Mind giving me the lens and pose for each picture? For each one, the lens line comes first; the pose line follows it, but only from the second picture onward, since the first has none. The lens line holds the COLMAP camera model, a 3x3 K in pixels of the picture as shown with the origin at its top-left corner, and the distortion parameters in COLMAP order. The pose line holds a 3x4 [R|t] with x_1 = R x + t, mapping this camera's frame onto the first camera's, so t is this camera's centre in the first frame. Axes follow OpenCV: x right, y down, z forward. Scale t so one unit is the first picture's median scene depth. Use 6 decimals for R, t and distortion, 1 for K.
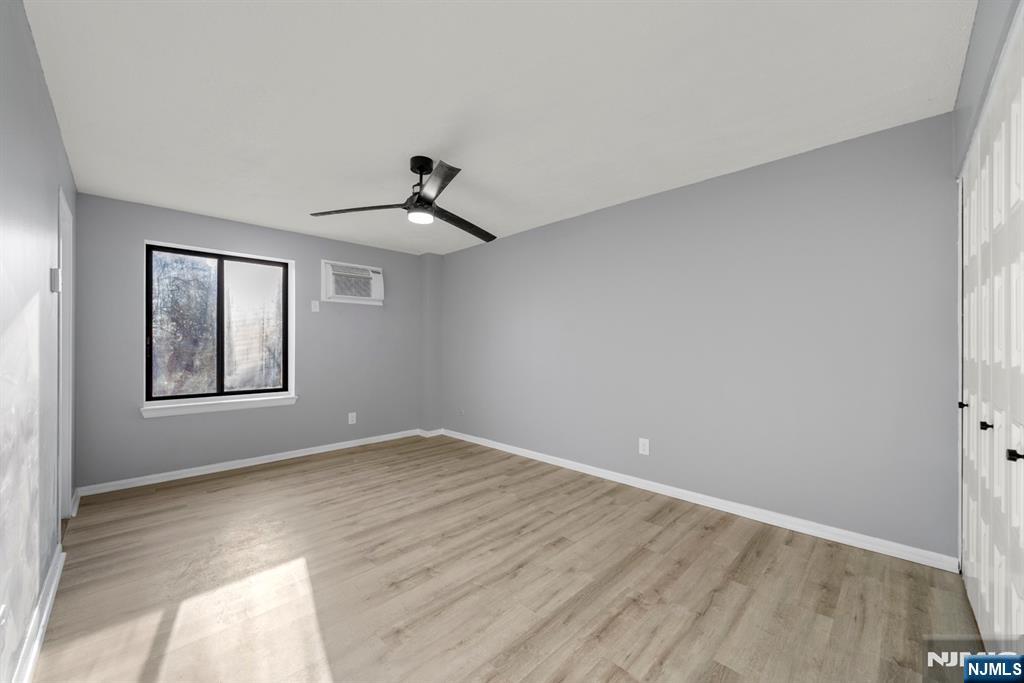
lens RADIAL K [[373.5, 0, 513.9], [0, 373.5, 345.7], [0, 0, 1]] dist [-0.002512, 0.000093]
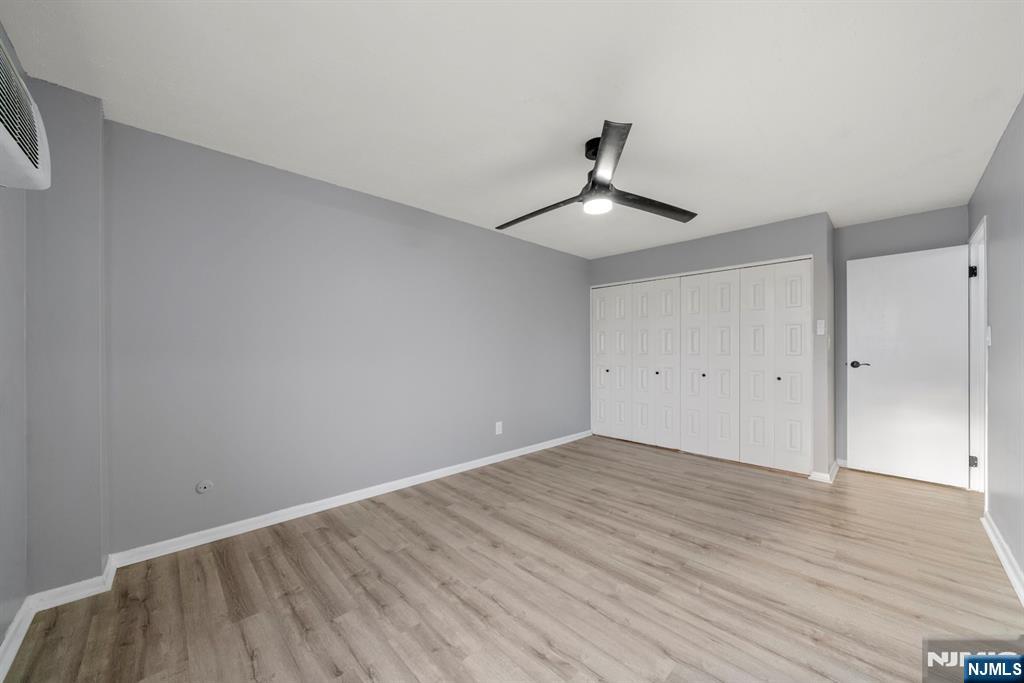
lens RADIAL K [[373.5, 0, 513.9], [0, 373.5, 345.3], [0, 0, 1]] dist [-0.002512, 0.000093]
pose [[0.045192, 0.012428, 0.998901, -0.910943], [0.002520, 0.999918, -0.012555, 0.020882], [-0.998975, 0.003085, 0.045157, 0.932114]]
